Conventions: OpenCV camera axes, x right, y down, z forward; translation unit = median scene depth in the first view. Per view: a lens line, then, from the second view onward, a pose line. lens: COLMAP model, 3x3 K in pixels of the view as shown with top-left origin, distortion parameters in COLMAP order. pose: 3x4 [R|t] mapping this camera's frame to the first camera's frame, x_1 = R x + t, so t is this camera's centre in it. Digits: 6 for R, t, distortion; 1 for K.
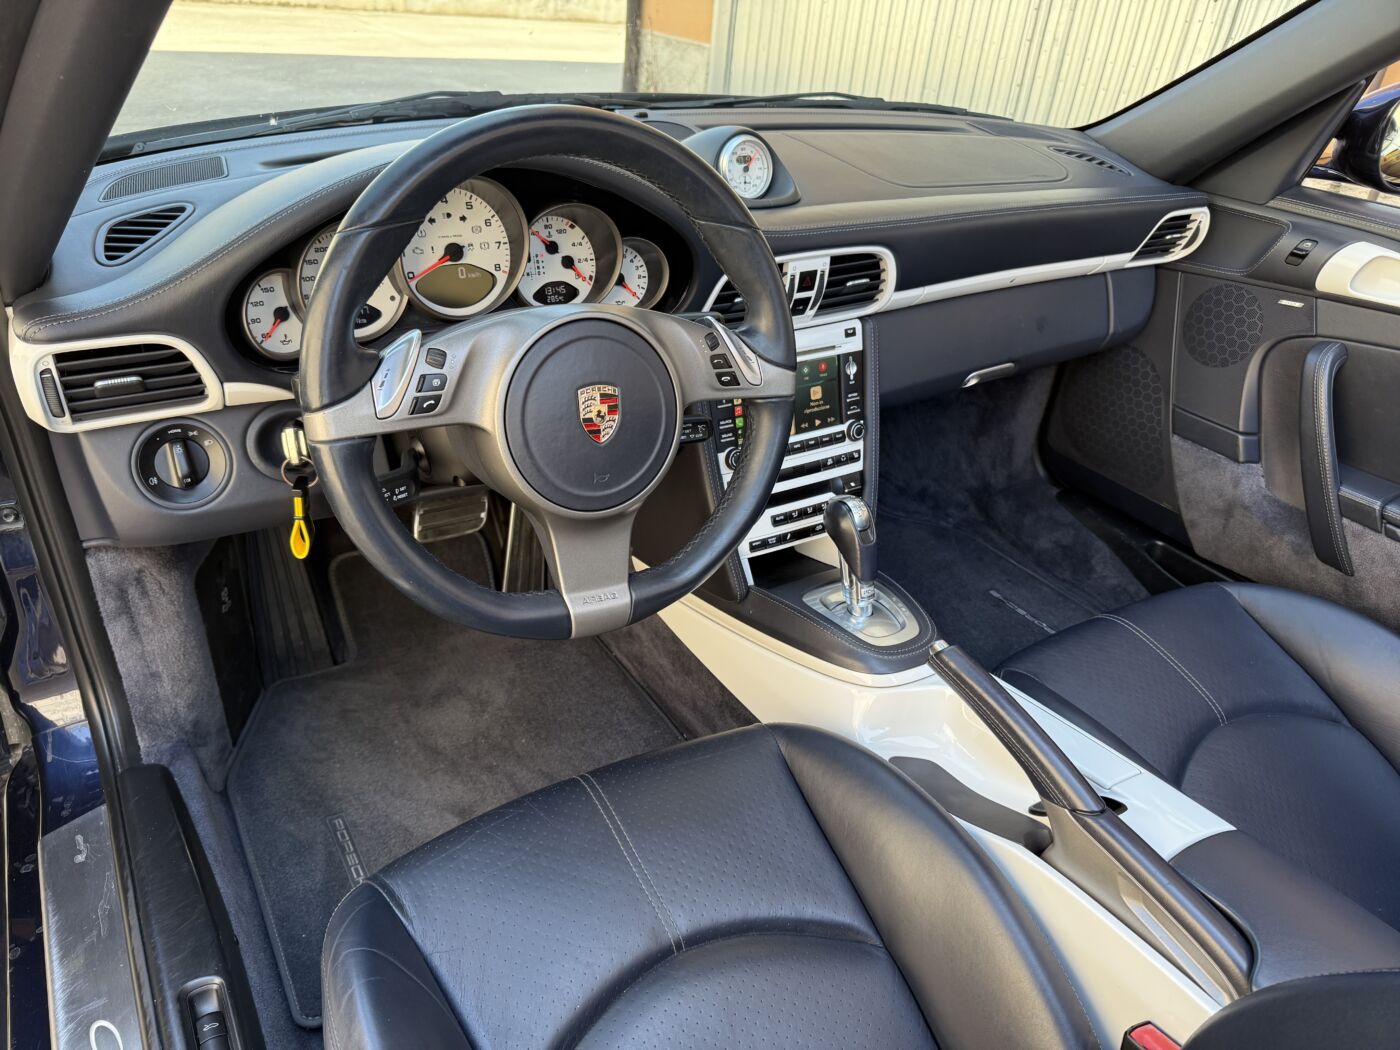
lens RADIAL K [[985.7, 0, 666.5], [0, 985.7, 530.0], [0, 0, 1]] dist [0.091207, -0.157714]
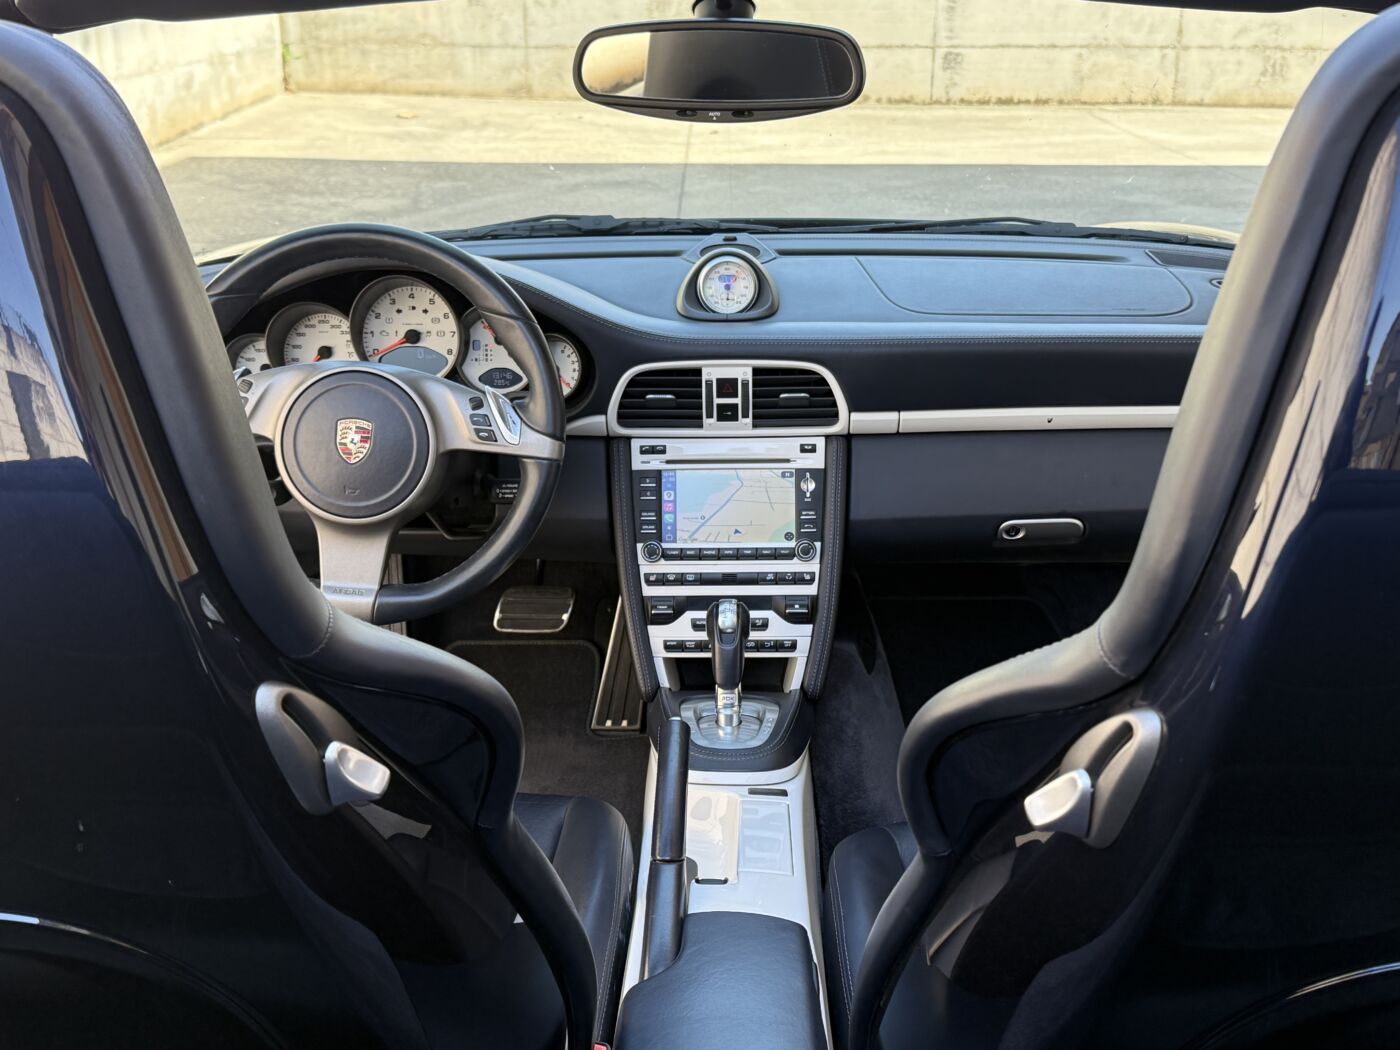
lens RADIAL K [[1575.1, 0, 692.5], [0, 1575.1, 530.2], [0, 0, 1]] dist [0.148879, 0.002848]
pose [[0.838576, 0.111357, -0.533282, 0.968637], [-0.223955, 0.962813, -0.151115, 0.143374], [0.496623, 0.246153, 0.832330, -0.337911]]
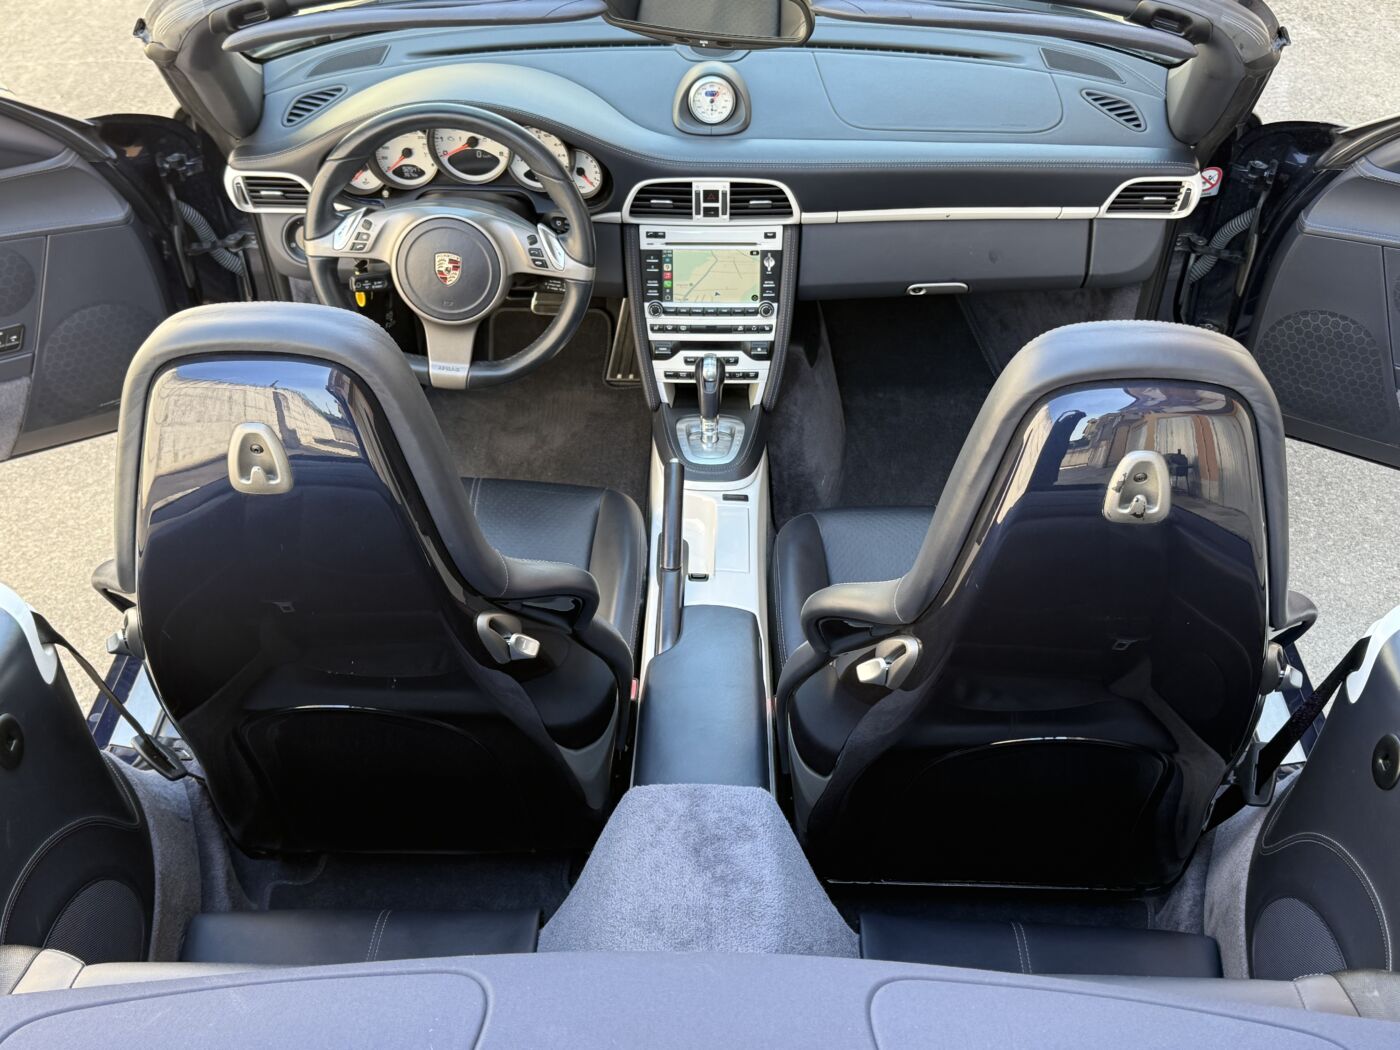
lens RADIAL K [[1515.0, 0, 700.0], [0, 1515.0, 525.0], [0, 0, 1]] dist [0.201946, -0.442942]
pose [[0.847319, 0.299067, -0.438874, 1.167856], [-0.227618, 0.951126, 0.208683, -0.246714], [0.479835, -0.076925, 0.873980, -0.891000]]
